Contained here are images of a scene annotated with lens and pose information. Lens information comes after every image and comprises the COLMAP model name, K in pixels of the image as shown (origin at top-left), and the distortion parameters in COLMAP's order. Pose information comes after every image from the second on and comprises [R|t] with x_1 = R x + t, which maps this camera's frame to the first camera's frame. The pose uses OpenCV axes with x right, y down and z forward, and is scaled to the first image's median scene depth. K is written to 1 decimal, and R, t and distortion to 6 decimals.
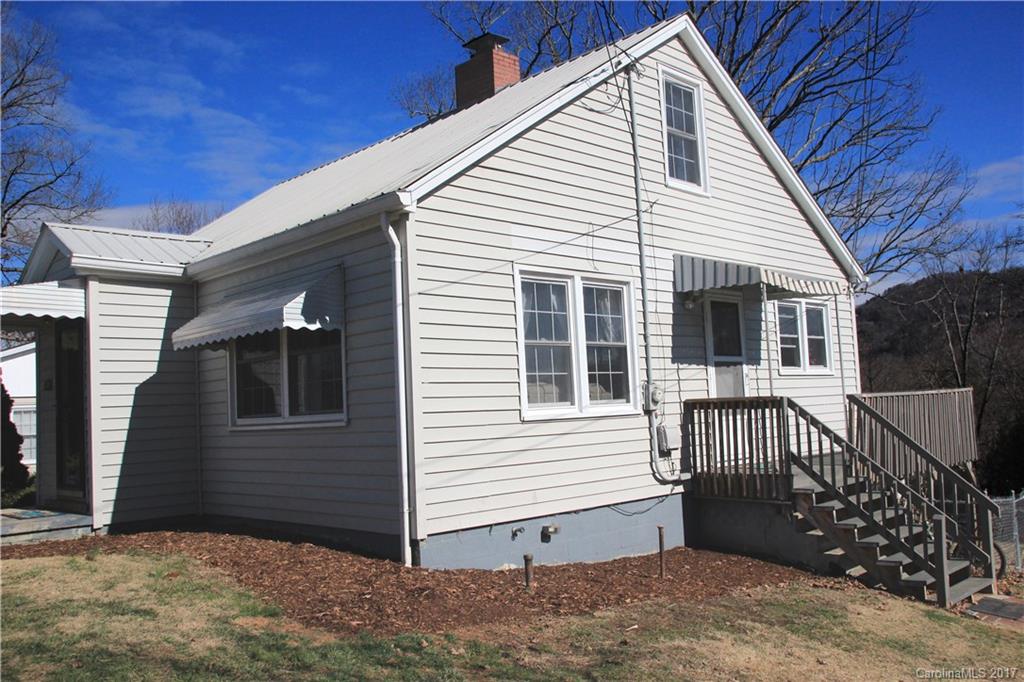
lens RADIAL K [[858.5, 0, 508.8], [0, 858.5, 347.2], [0, 0, 1]] dist [-0.034643, 0.012715]
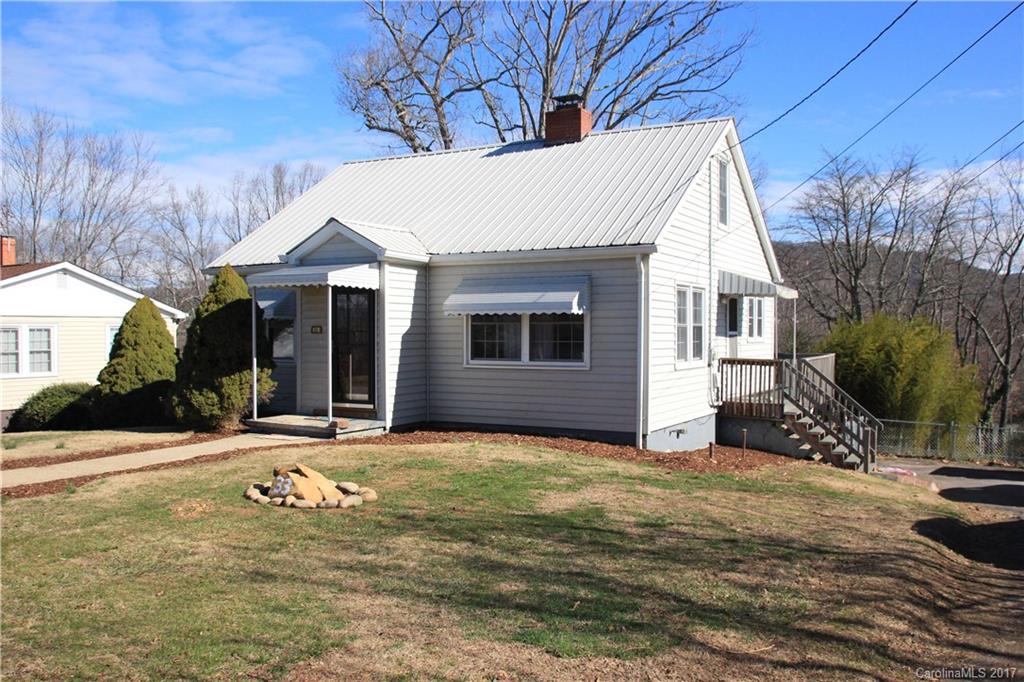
lens RADIAL K [[858.5, 0, 515.7], [0, 858.5, 339.4], [0, 0, 1]] dist [-0.034643, 0.012715]
pose [[0.954749, 0.045598, 0.293897, -0.704277], [-0.067543, 0.995600, 0.064953, -0.060055], [-0.289642, -0.081864, 0.953628, -0.501199]]
